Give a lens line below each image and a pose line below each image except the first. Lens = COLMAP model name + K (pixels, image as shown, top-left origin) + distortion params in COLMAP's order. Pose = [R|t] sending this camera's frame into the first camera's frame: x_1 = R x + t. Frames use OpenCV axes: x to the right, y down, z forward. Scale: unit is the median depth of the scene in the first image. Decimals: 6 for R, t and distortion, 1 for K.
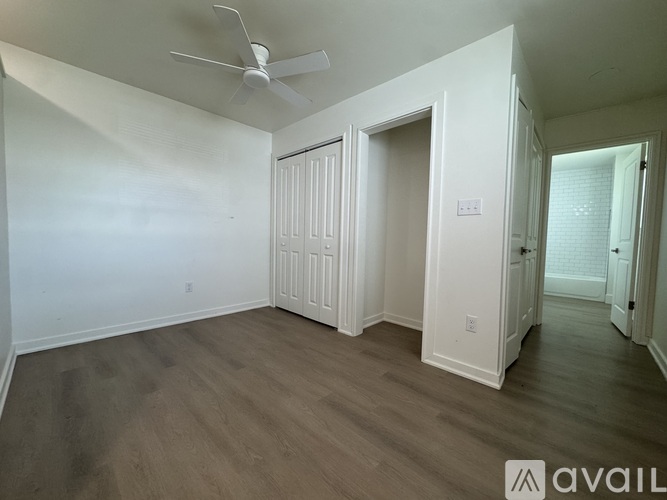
lens RADIAL K [[266.2, 0, 332.6], [0, 266.2, 250.6], [0, 0, 1]] dist [-0.001772, -0.000446]
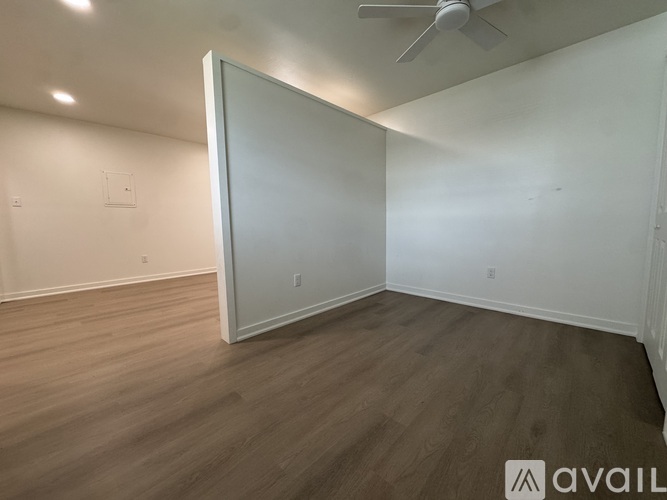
lens RADIAL K [[266.2, 0, 331.5], [0, 266.2, 248.7], [0, 0, 1]] dist [-0.001772, -0.000446]
pose [[-0.001971, 0.077412, -0.996997, 0.674607], [-0.039783, 0.996204, 0.077429, 0.004835], [0.999206, 0.039816, 0.001116, 0.772261]]
